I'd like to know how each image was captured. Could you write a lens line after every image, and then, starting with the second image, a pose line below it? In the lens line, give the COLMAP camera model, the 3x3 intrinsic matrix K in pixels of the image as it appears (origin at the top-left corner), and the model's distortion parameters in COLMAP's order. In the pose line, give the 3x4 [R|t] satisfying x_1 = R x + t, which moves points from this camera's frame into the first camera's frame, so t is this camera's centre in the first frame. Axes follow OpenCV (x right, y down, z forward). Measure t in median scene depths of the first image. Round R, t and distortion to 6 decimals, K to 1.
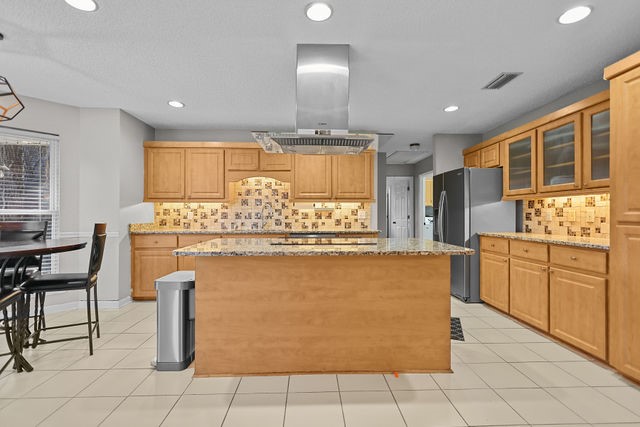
lens RADIAL K [[298.8, 0, 321.1], [0, 298.8, 212.3], [0, 0, 1]] dist [0.003777, 0.002088]
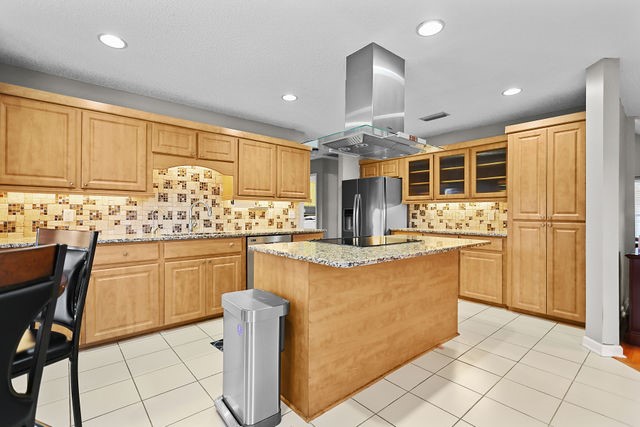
lens RADIAL K [[298.8, 0, 322.8], [0, 298.8, 211.9], [0, 0, 1]] dist [0.003777, 0.002088]
pose [[0.777805, 0.006761, 0.628470, -0.485119], [-0.009615, 0.999953, 0.001142, -0.001924], [-0.628433, -0.006931, 0.777833, 0.196667]]
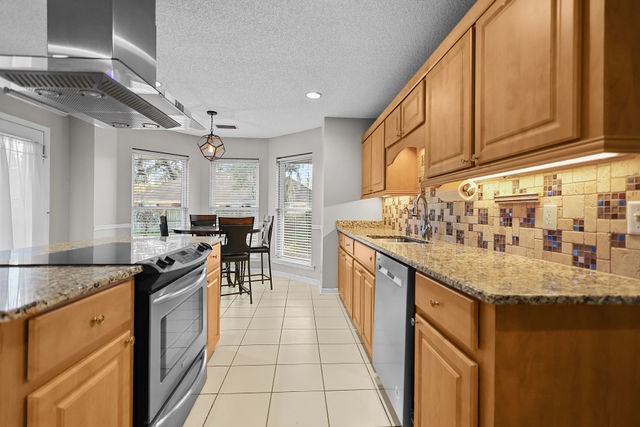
lens RADIAL K [[298.8, 0, 317.3], [0, 298.8, 211.4], [0, 0, 1]] dist [0.003777, 0.002088]
pose [[0.014305, -0.000083, -0.999898, 0.419949], [-0.006488, 0.999979, -0.000176, 0.007037], [0.999877, 0.006490, 0.014304, 0.905182]]
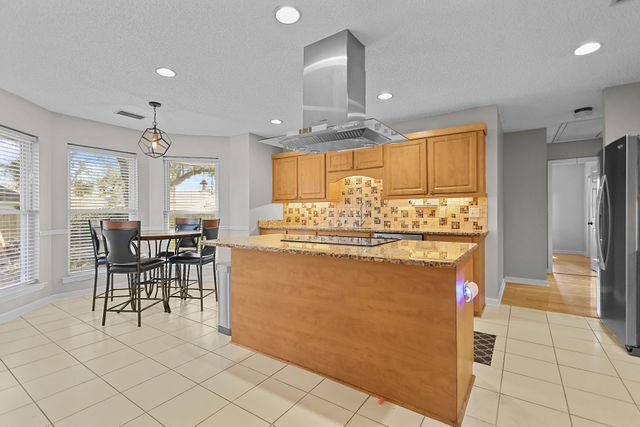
lens RADIAL K [[298.8, 0, 318.8], [0, 298.8, 213.3], [0, 0, 1]] dist [0.003777, 0.002088]
pose [[0.801773, -0.002465, -0.597623, 0.337078], [0.007909, 0.999948, 0.006487, 0.001846], [0.597576, -0.009928, 0.801751, 0.119721]]
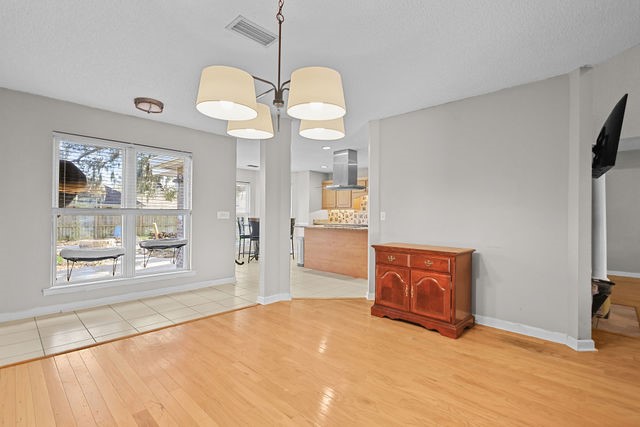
lens RADIAL K [[298.8, 0, 318.7], [0, 298.8, 214.1], [0, 0, 1]] dist [0.003777, 0.002088]
pose [[0.688185, 0.000326, -0.725535, 1.023821], [-0.003995, 0.999986, -0.003339, 0.006164], [0.725524, 0.005196, 0.688177, -0.531704]]
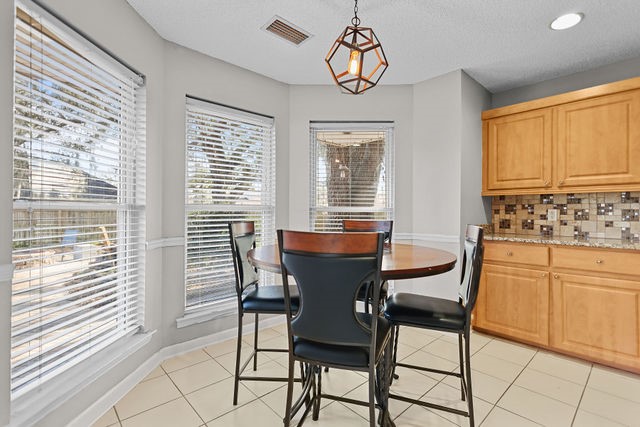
lens RADIAL K [[298.8, 0, 313.0], [0, 298.8, 212.6], [0, 0, 1]] dist [0.003777, 0.002088]
pose [[0.648929, -0.000879, -0.760849, -0.328734], [0.001285, 0.999999, -0.000060, 0.006633], [0.760848, -0.000939, 0.648929, 0.231588]]
